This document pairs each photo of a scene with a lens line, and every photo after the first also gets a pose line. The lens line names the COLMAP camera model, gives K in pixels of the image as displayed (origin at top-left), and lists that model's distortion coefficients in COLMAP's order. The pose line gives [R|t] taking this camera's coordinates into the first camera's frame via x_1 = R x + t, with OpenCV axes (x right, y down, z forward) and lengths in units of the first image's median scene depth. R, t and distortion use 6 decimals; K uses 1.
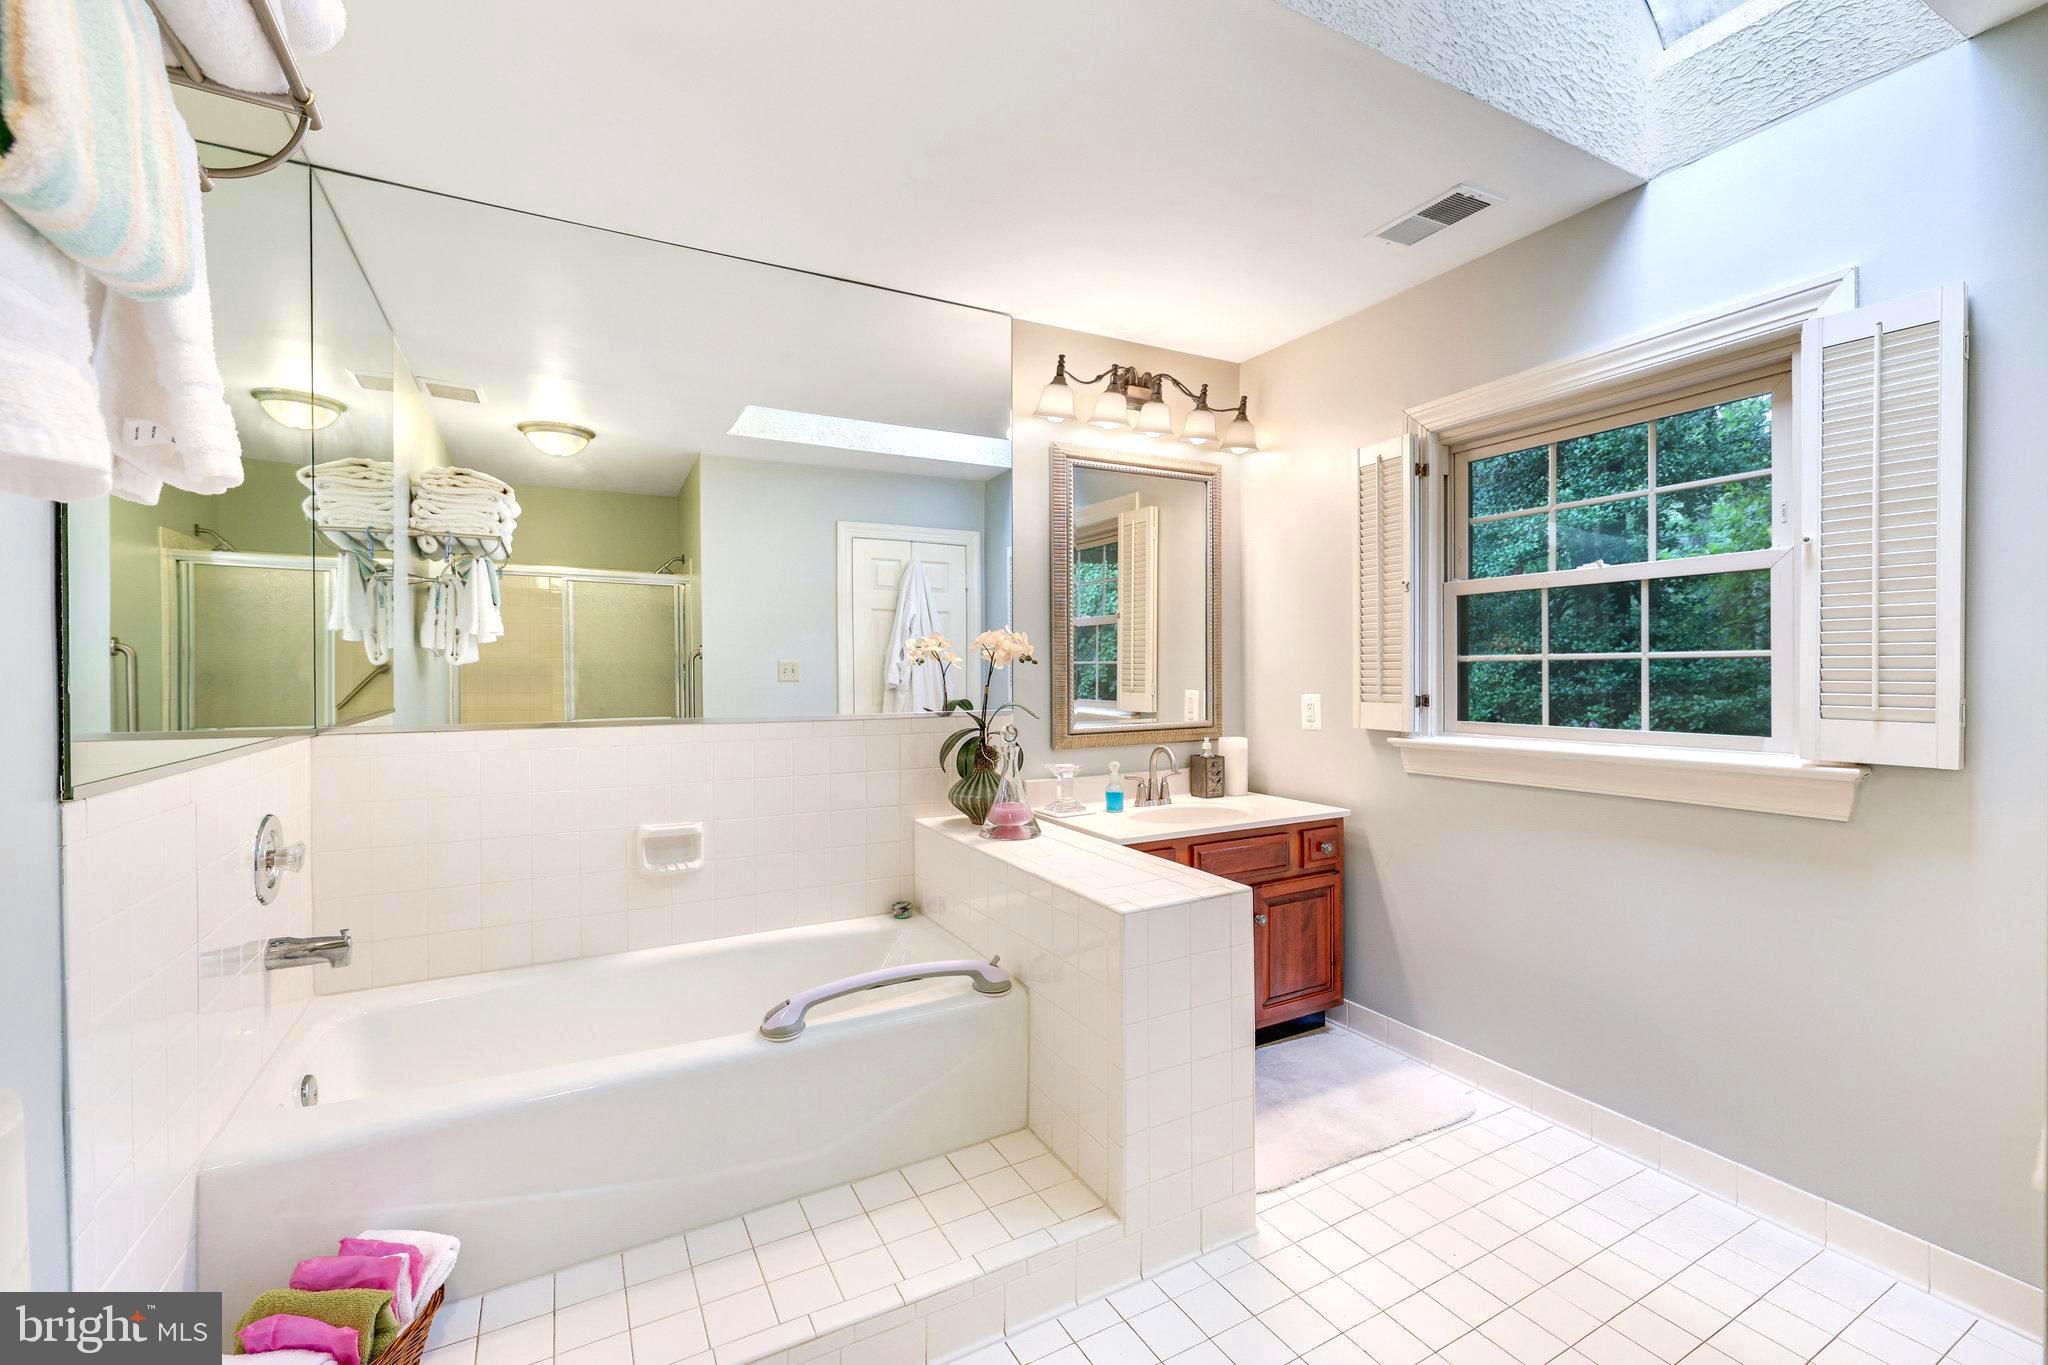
lens RADIAL K [[837.9, 0, 1021.2], [0, 837.9, 676.8], [0, 0, 1]] dist [0.000385, -0.000061]
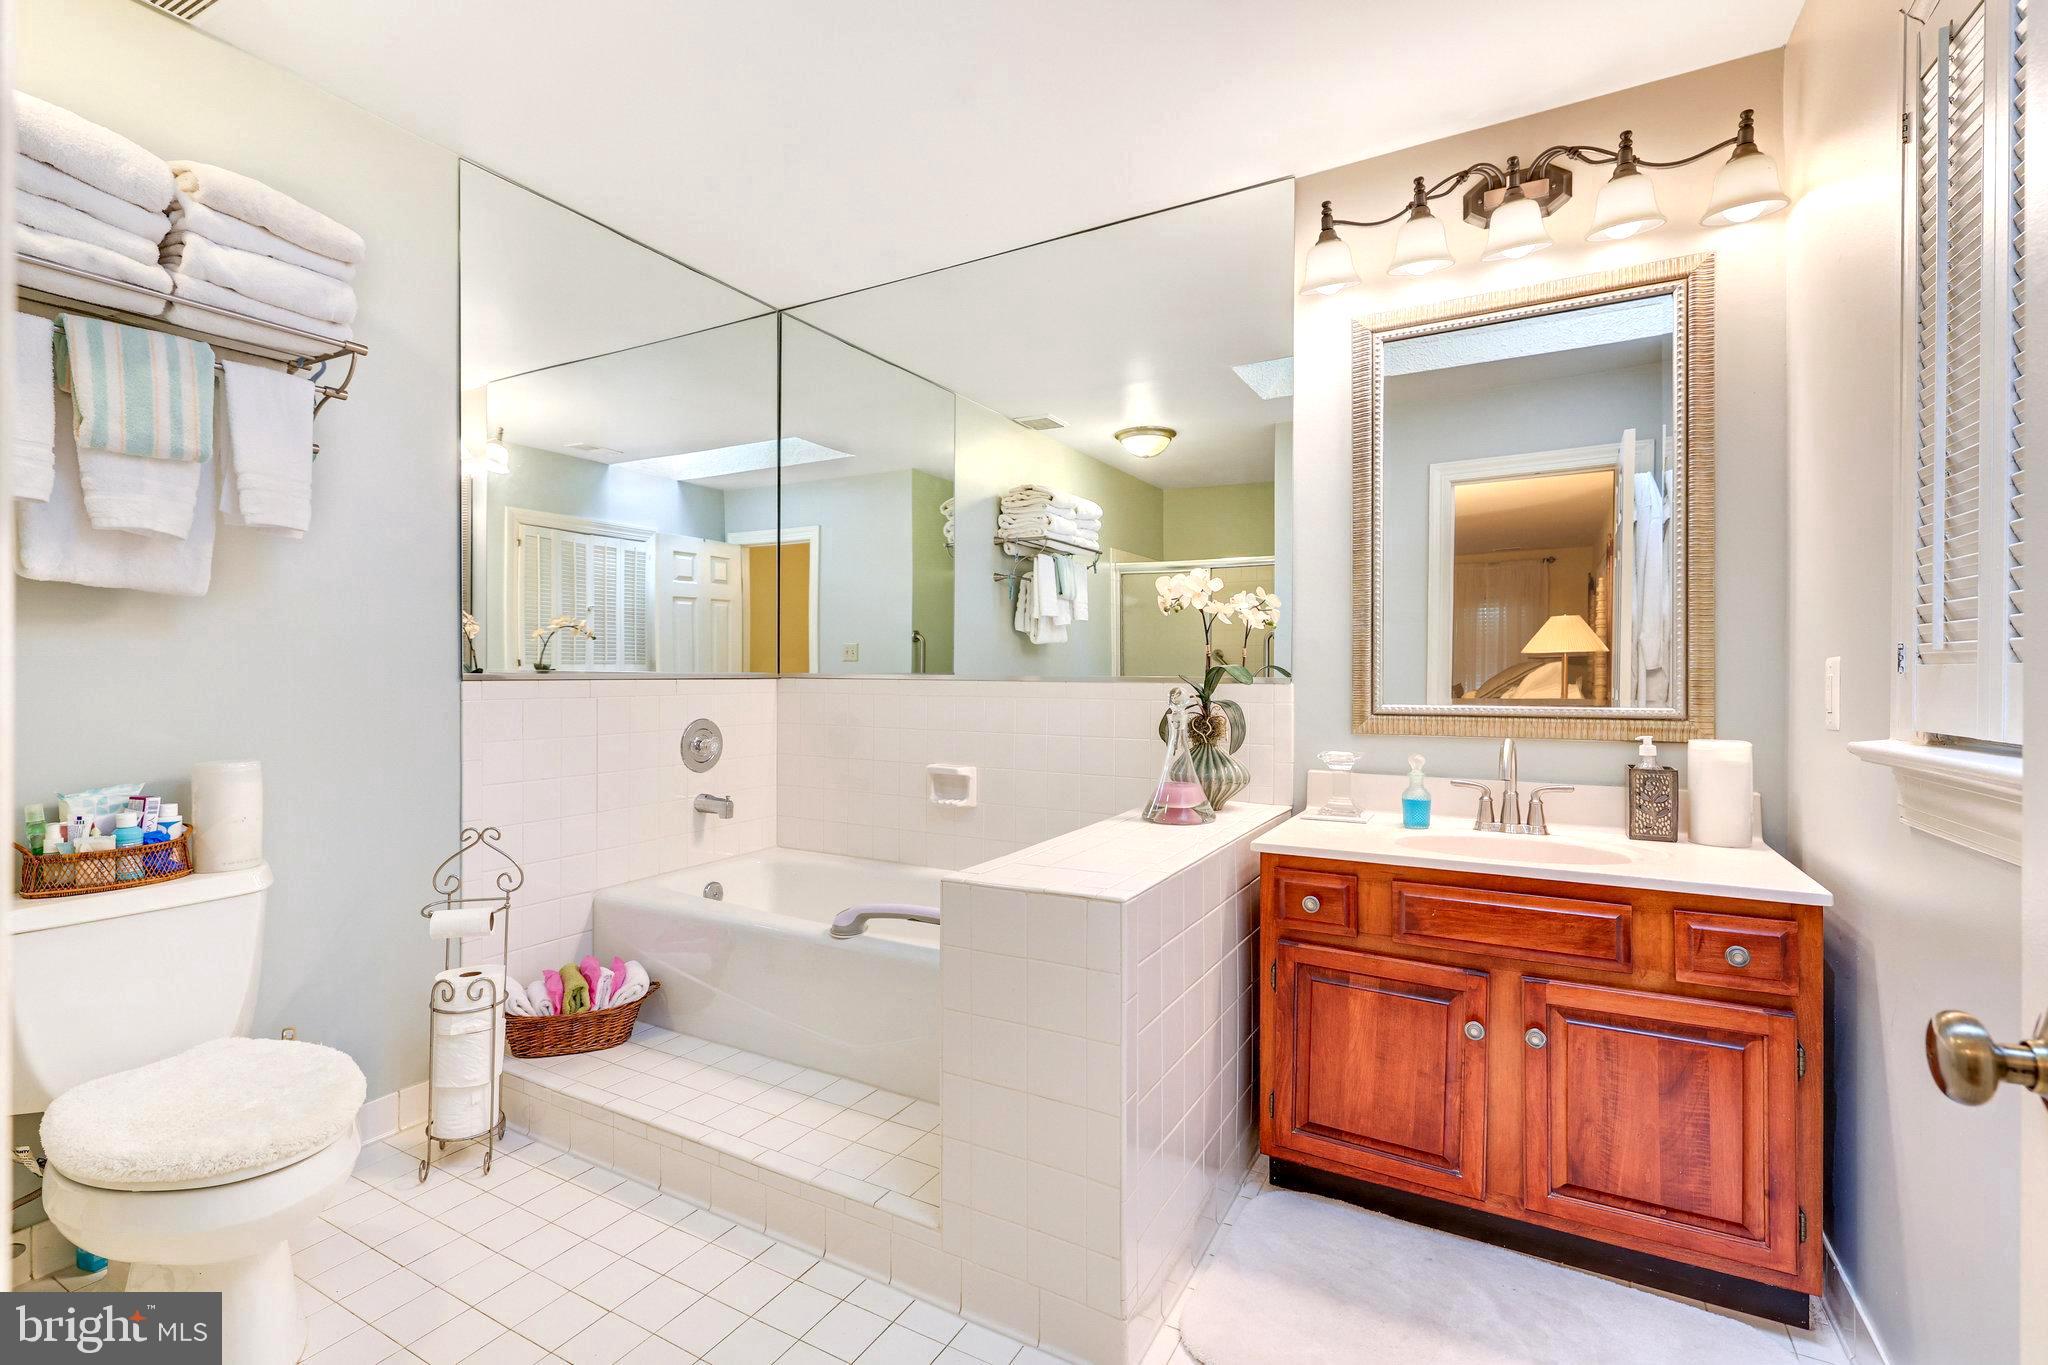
lens RADIAL K [[917.1, 0, 1026.0], [0, 917.1, 679.5], [0, 0, 1]] dist [-0.000870, -0.000413]
pose [[0.540097, 0.012328, -0.841513, 0.540639], [-0.011103, 0.999910, 0.007523, 0.034324], [0.841530, 0.005280, 0.540185, 0.306102]]
